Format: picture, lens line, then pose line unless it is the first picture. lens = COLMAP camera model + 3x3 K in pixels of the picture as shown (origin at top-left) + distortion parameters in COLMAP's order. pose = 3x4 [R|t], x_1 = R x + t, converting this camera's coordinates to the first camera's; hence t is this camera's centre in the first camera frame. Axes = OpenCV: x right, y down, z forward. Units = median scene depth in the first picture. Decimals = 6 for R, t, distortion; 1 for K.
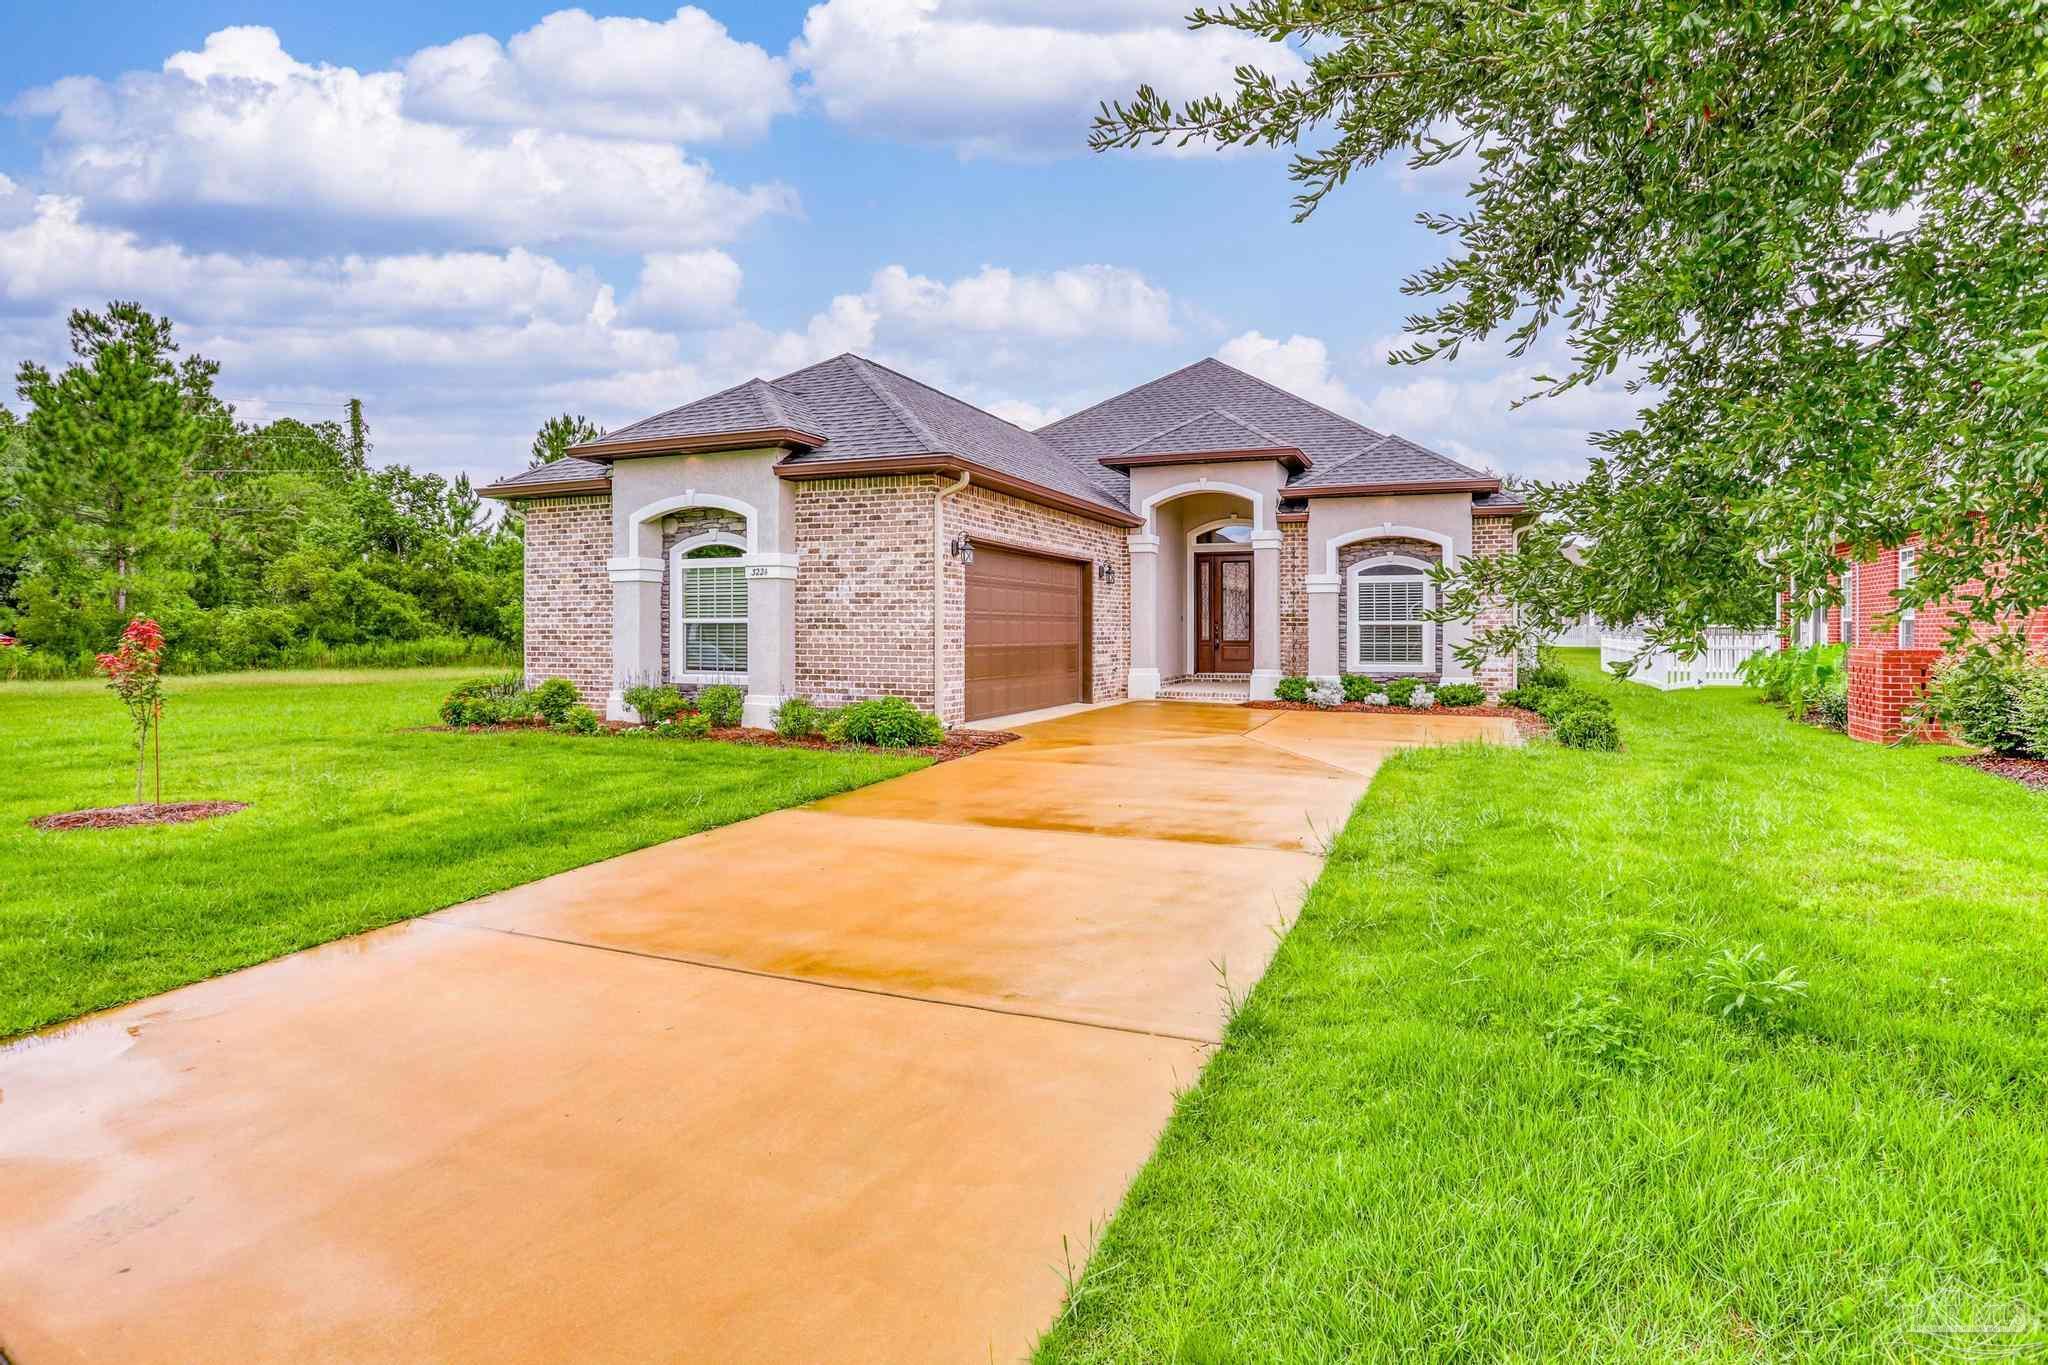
lens RADIAL K [[962.5, 0, 1022.2], [0, 962.5, 670.9], [0, 0, 1]] dist [-0.093886, 0.023786]
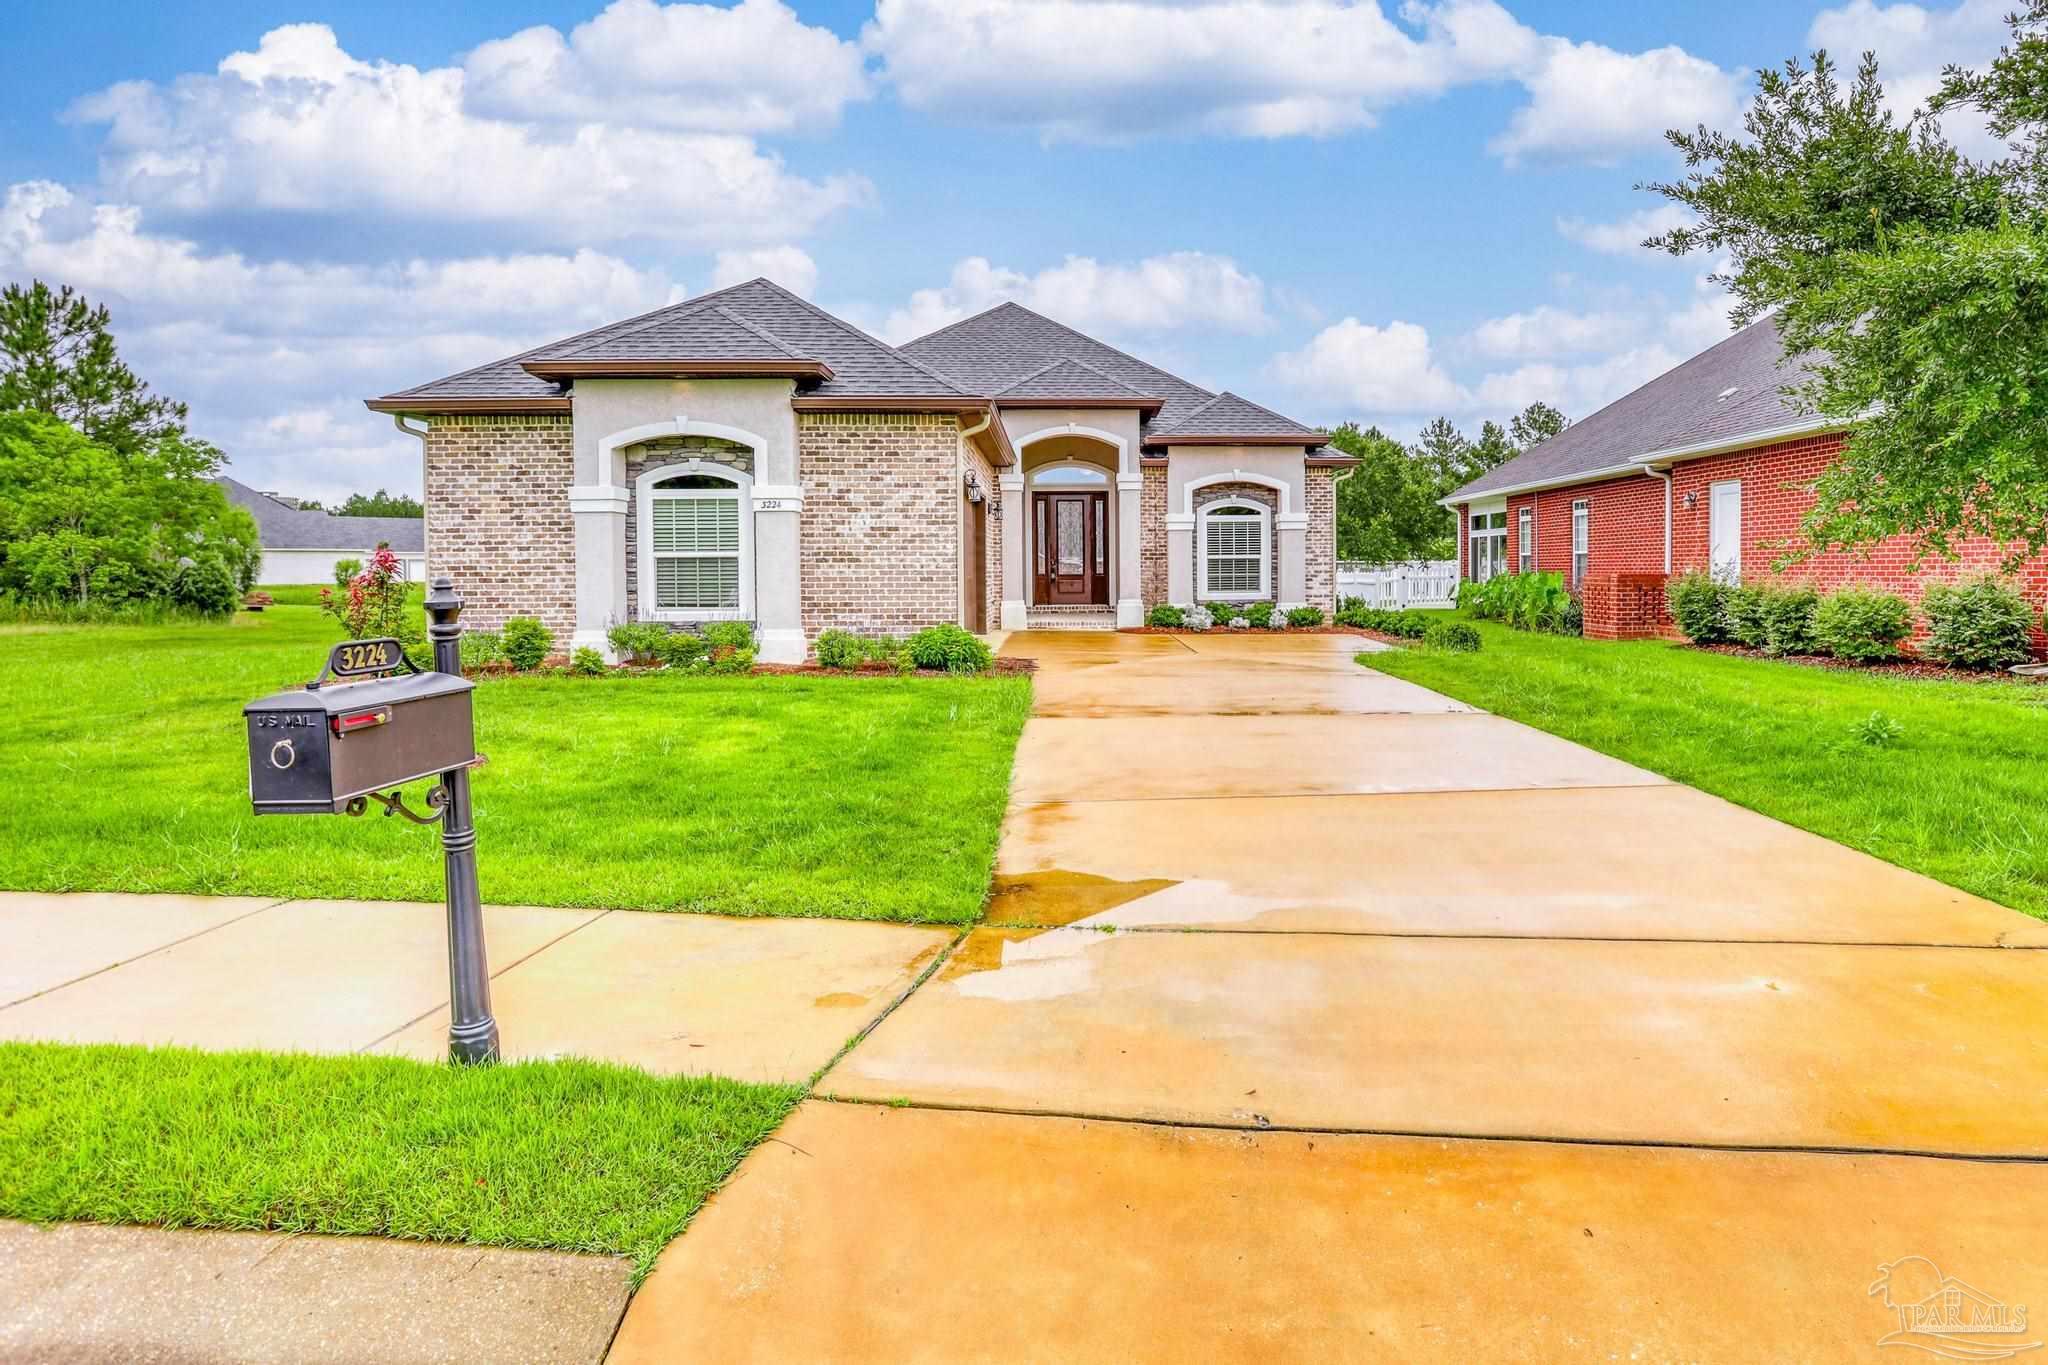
lens RADIAL K [[1010.9, 0, 1034.5], [0, 1010.9, 644.0], [0, 0, 1]] dist [-0.072825, 0.035797]
pose [[0.928255, -0.033412, 0.370440, -0.374736], [0.021877, 0.999137, 0.035297, 0.008629], [-0.371299, -0.024661, 0.928186, -0.060915]]
